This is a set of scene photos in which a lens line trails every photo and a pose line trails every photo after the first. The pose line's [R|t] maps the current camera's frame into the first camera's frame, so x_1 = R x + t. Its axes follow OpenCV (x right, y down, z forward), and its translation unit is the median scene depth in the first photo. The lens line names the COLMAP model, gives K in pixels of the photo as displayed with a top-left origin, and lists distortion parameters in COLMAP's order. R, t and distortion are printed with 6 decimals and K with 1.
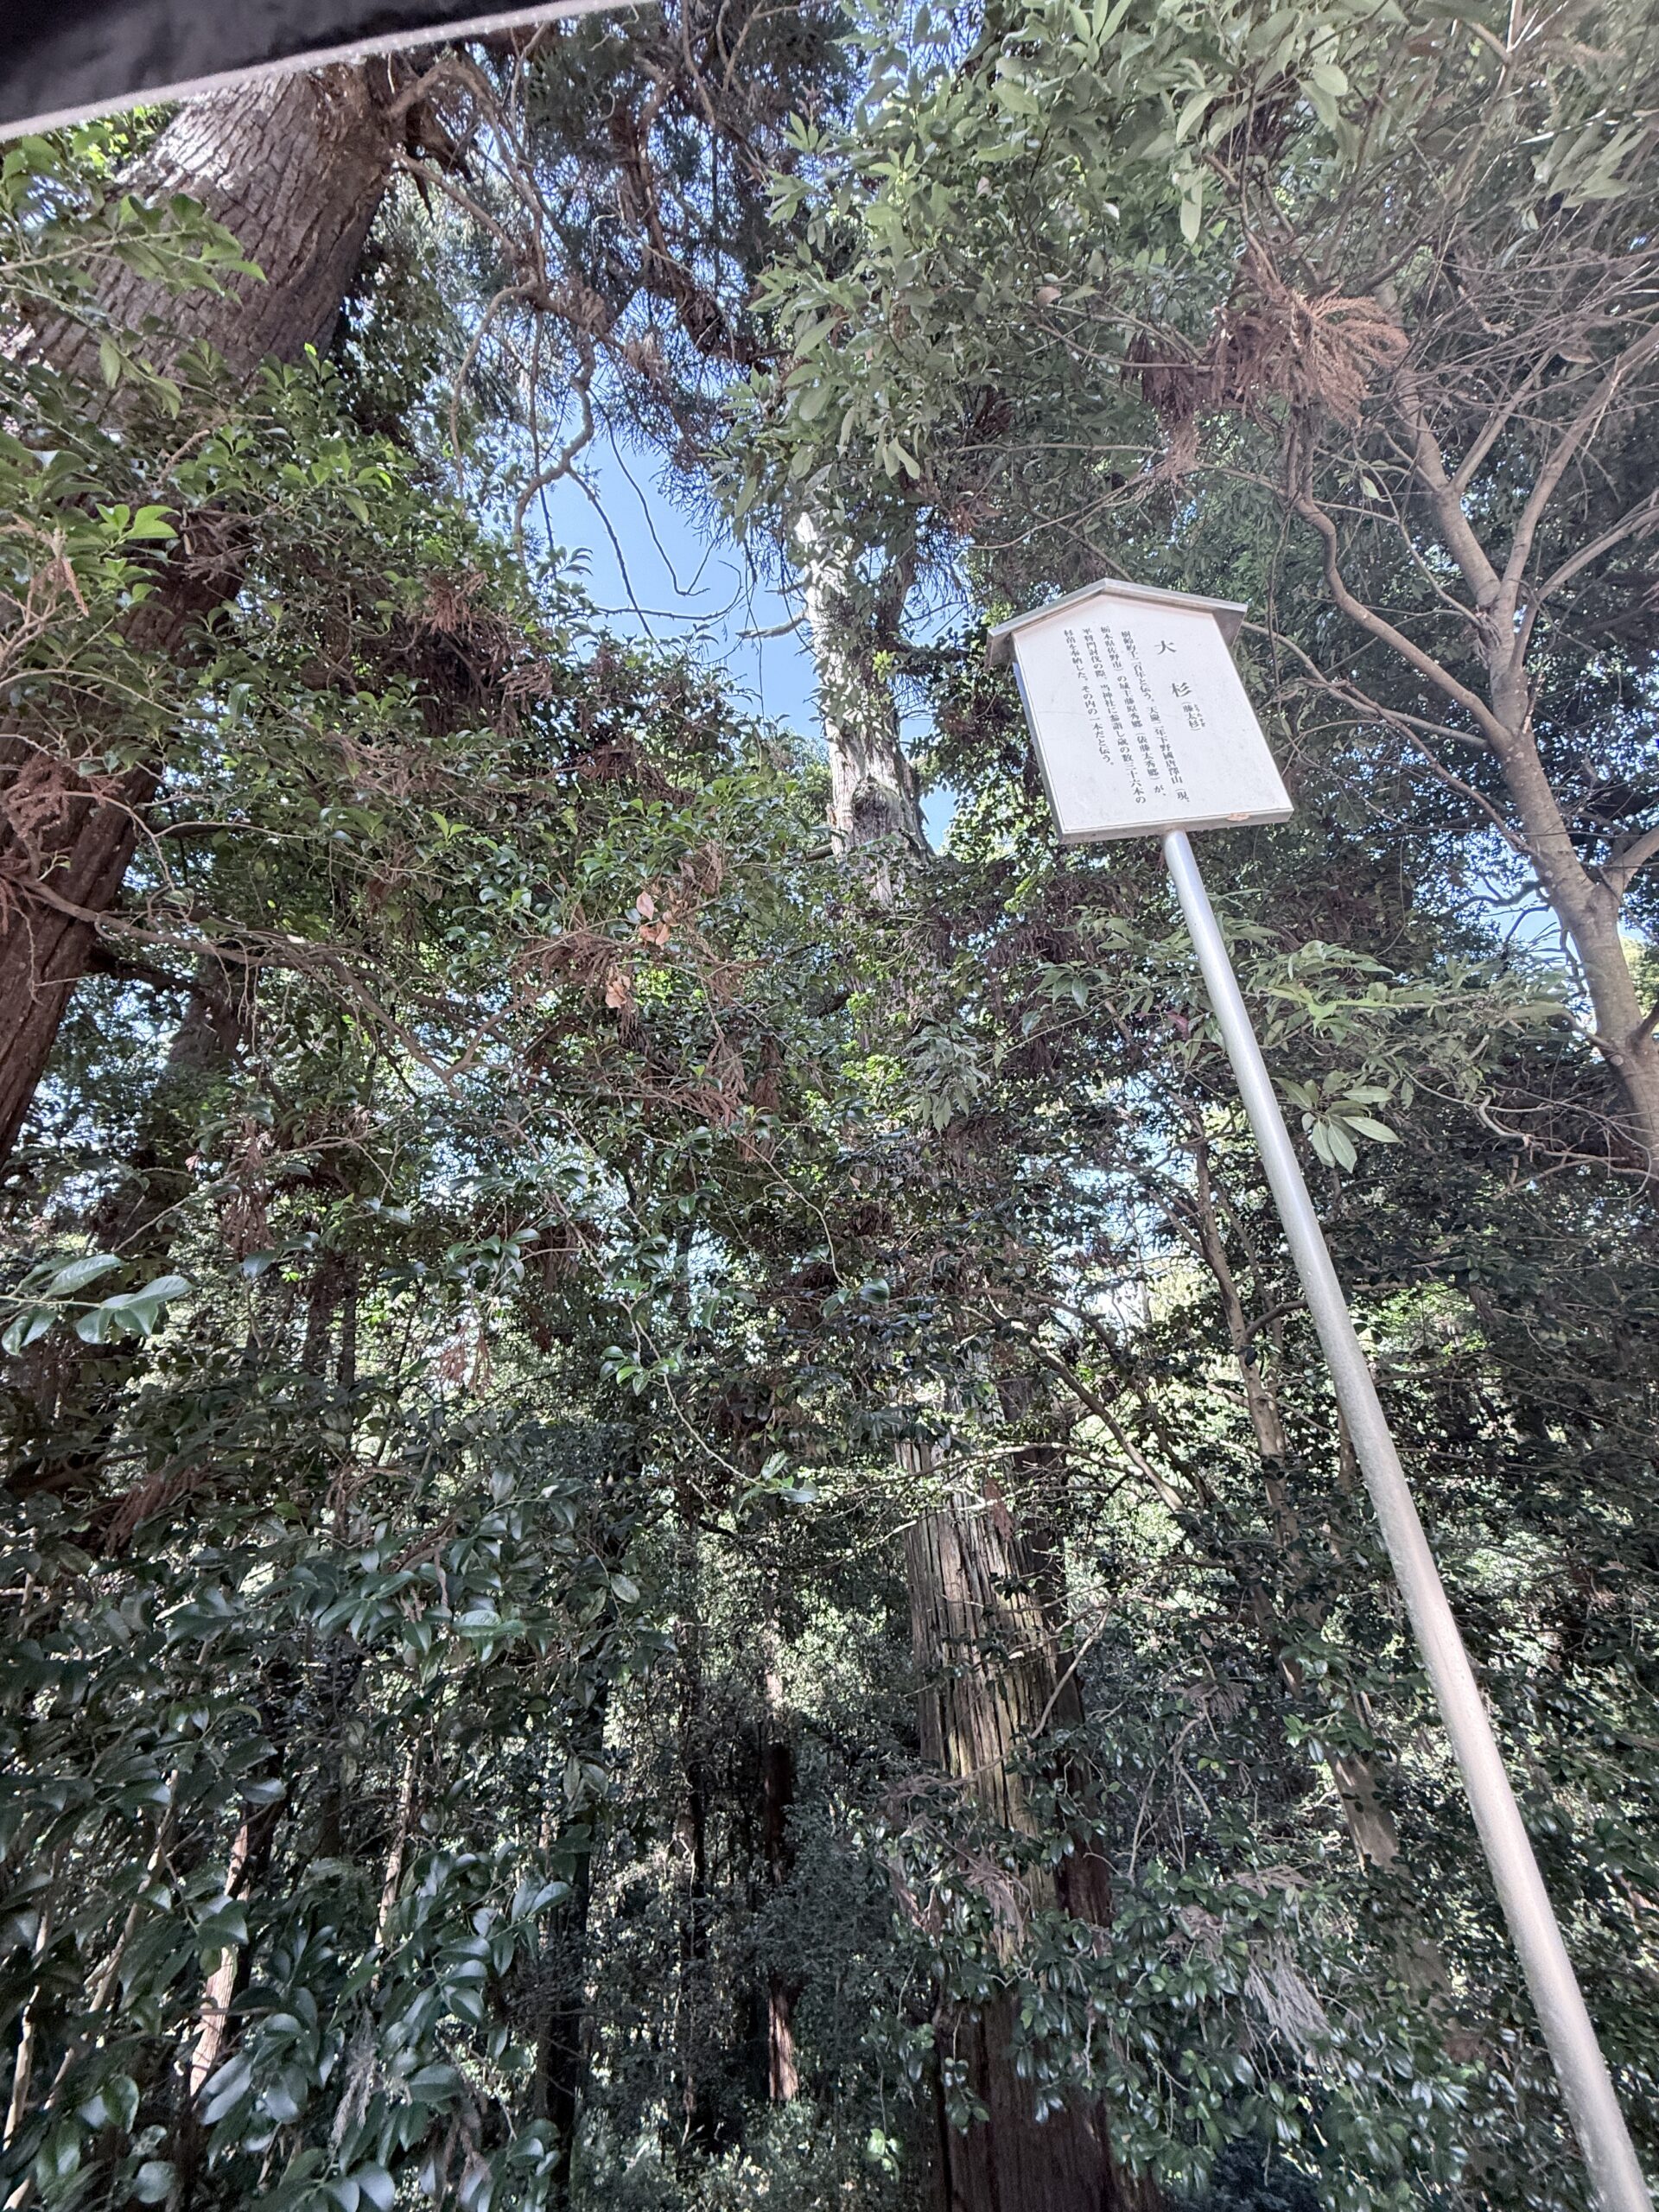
lens RADIAL K [[900.8, 0, 826.2], [0, 900.8, 1105.7], [0, 0, 1]] dist [-0.004253, 0.000668]
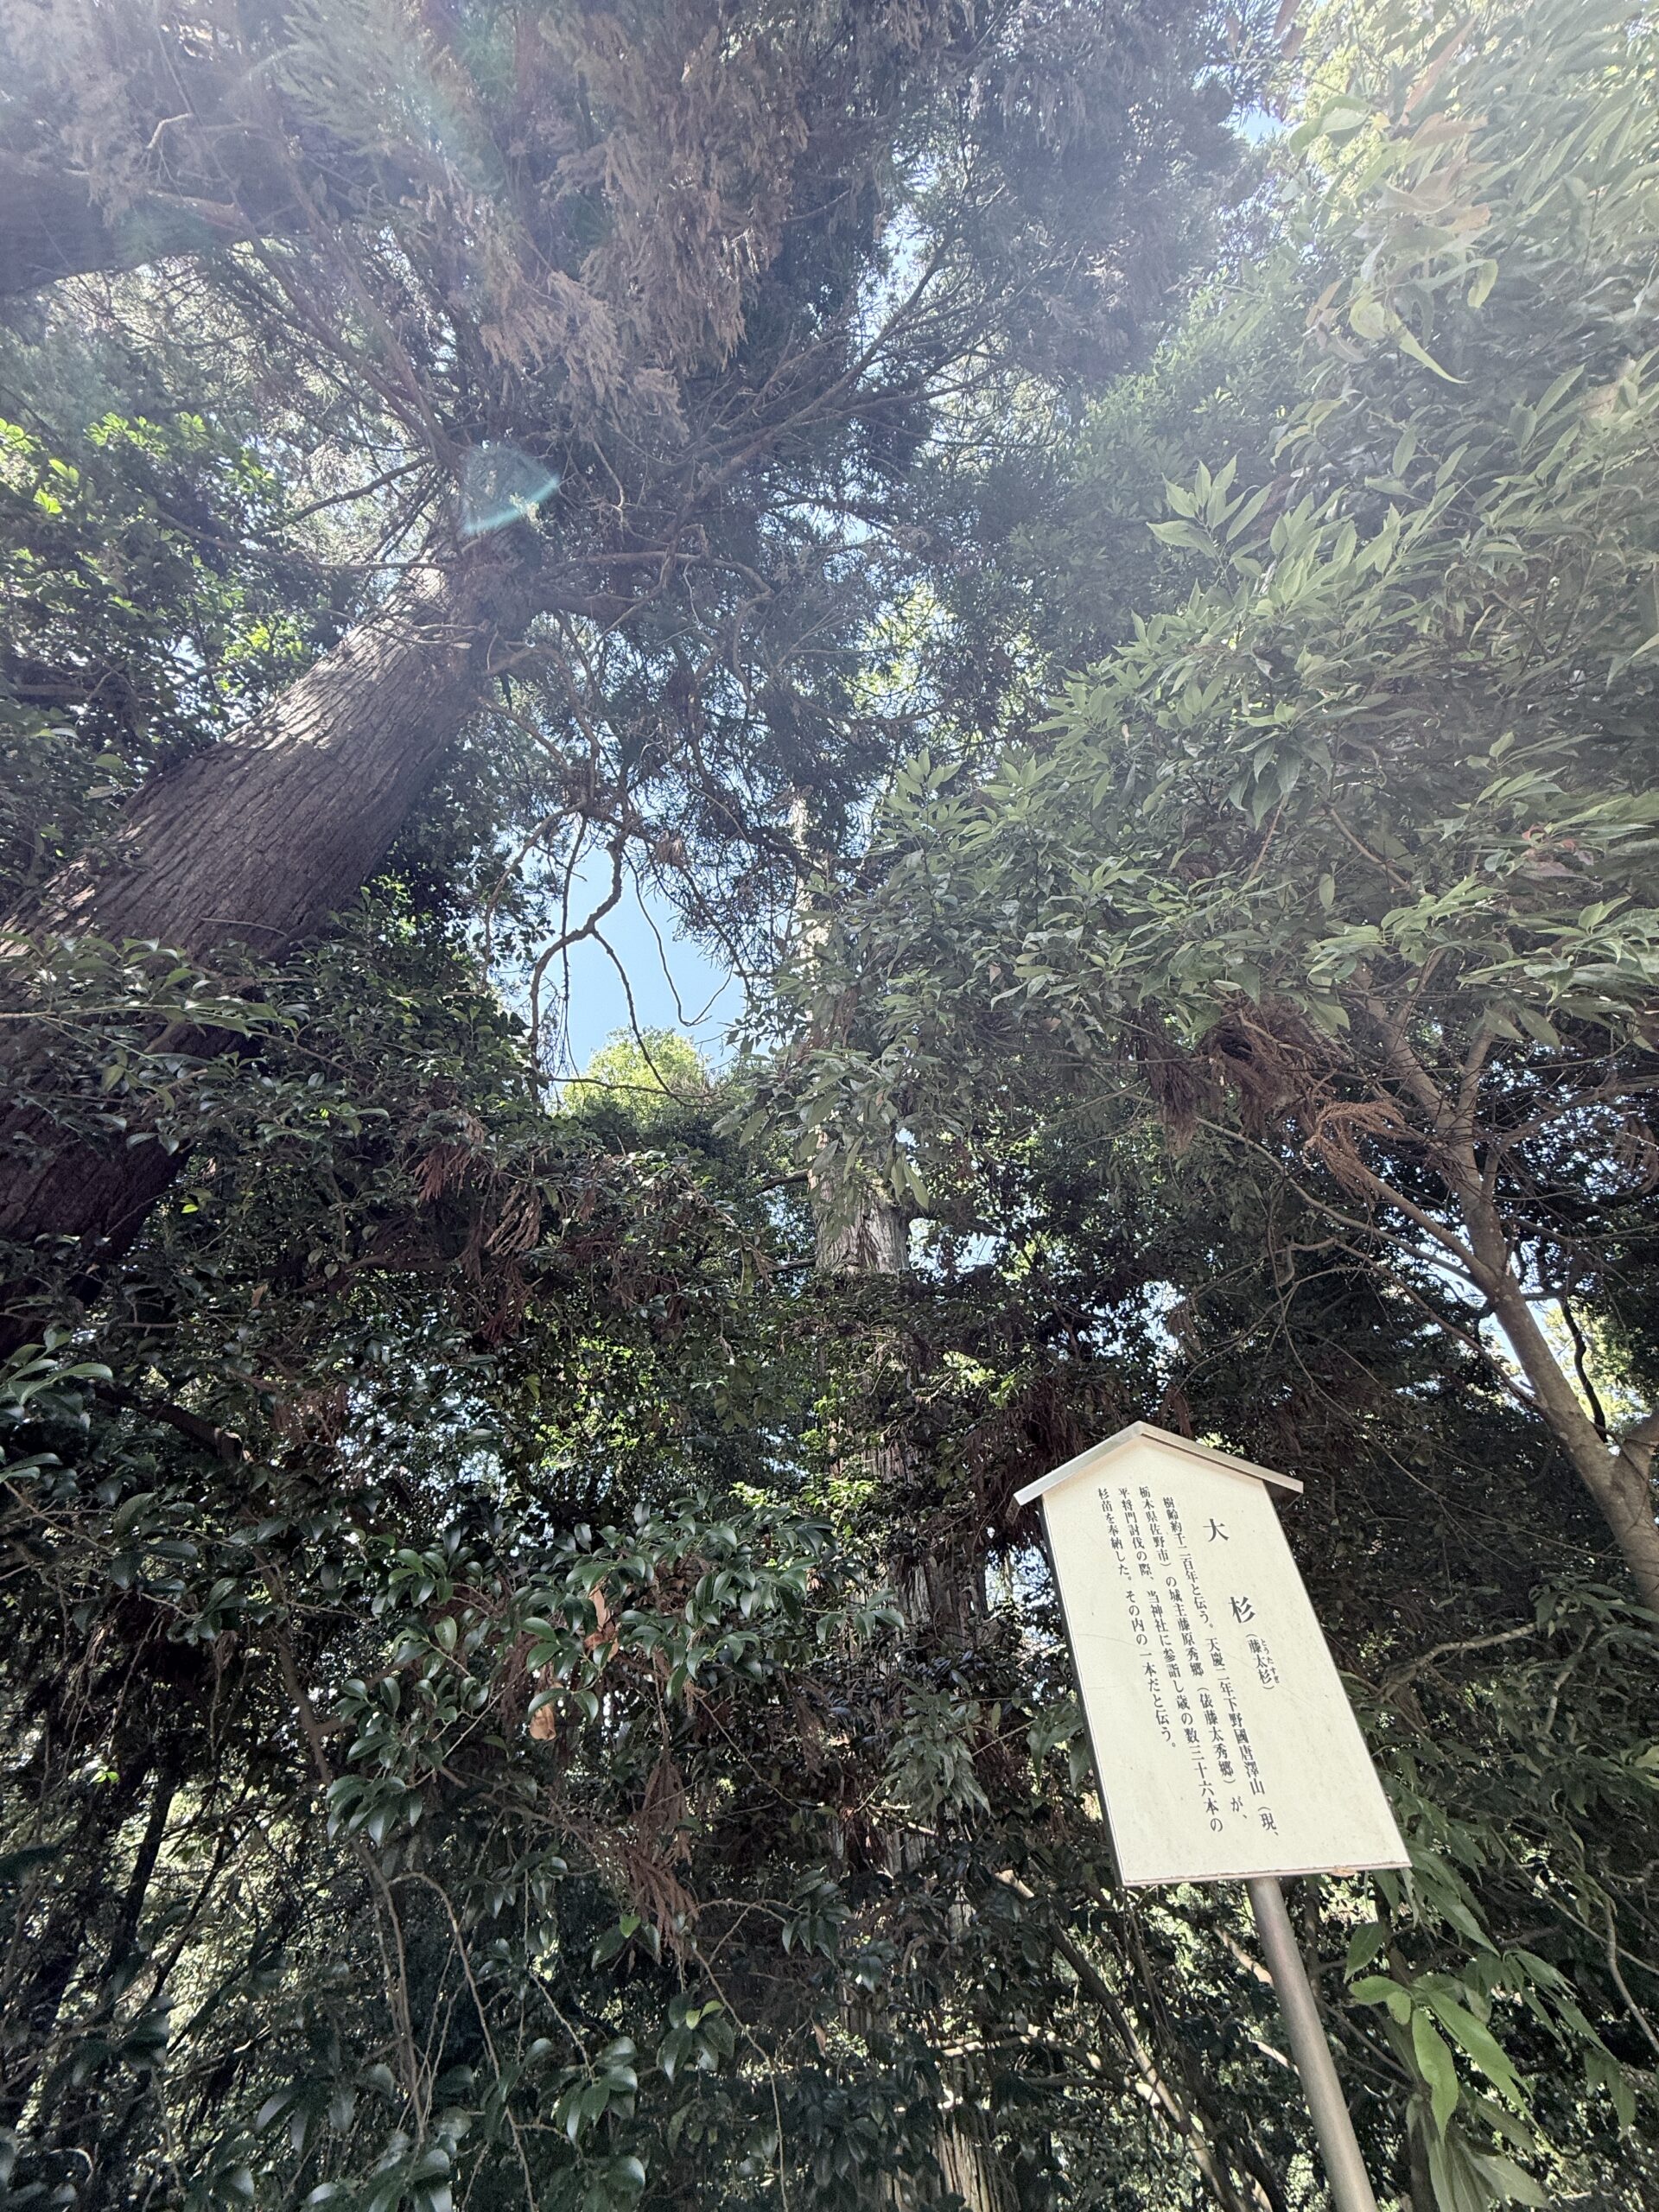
lens RADIAL K [[900.8, 0, 828.4], [0, 900.8, 1109.9], [0, 0, 1]] dist [-0.004253, 0.000668]
pose [[0.997189, 0.069890, 0.027018, -0.021611], [-0.057500, 0.944943, -0.322145, -0.253907], [-0.048045, 0.319686, 0.946305, 0.026454]]
